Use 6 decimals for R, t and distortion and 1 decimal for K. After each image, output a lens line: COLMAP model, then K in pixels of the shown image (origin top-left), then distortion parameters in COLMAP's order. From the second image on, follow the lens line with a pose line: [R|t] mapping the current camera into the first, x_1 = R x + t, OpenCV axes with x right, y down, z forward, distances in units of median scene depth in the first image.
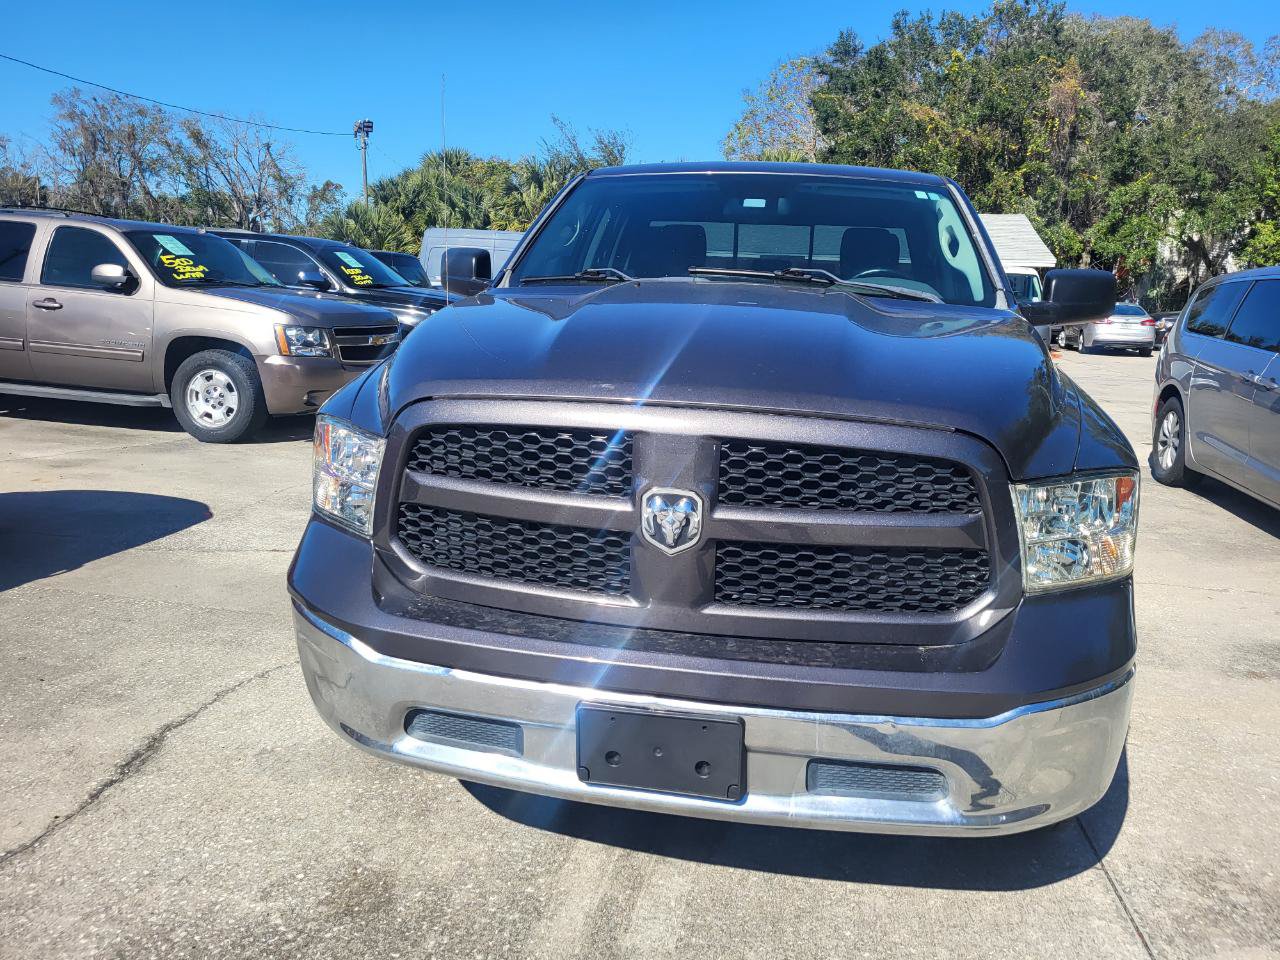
lens RADIAL K [[927.0, 0, 680.7], [0, 927.0, 479.8], [0, 0, 1]] dist [0.051426, -0.029642]
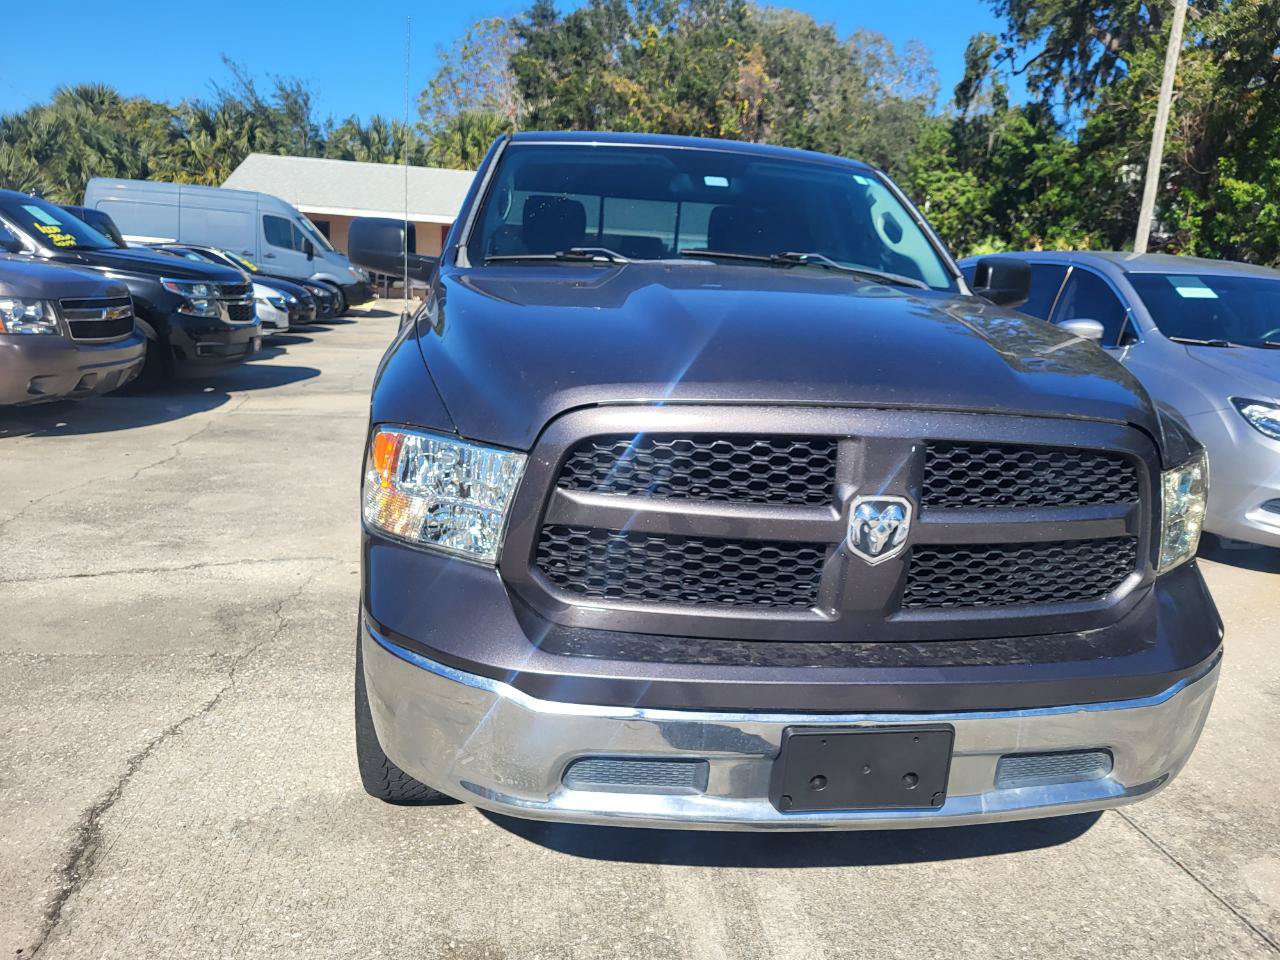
lens RADIAL K [[927.0, 0, 651.0], [0, 927.0, 484.7], [0, 0, 1]] dist [0.051426, -0.029642]
pose [[0.954555, -0.053341, 0.293224, -0.311353], [0.042216, 0.998133, 0.044145, -0.032226], [-0.295031, -0.029760, 0.955024, 0.097331]]
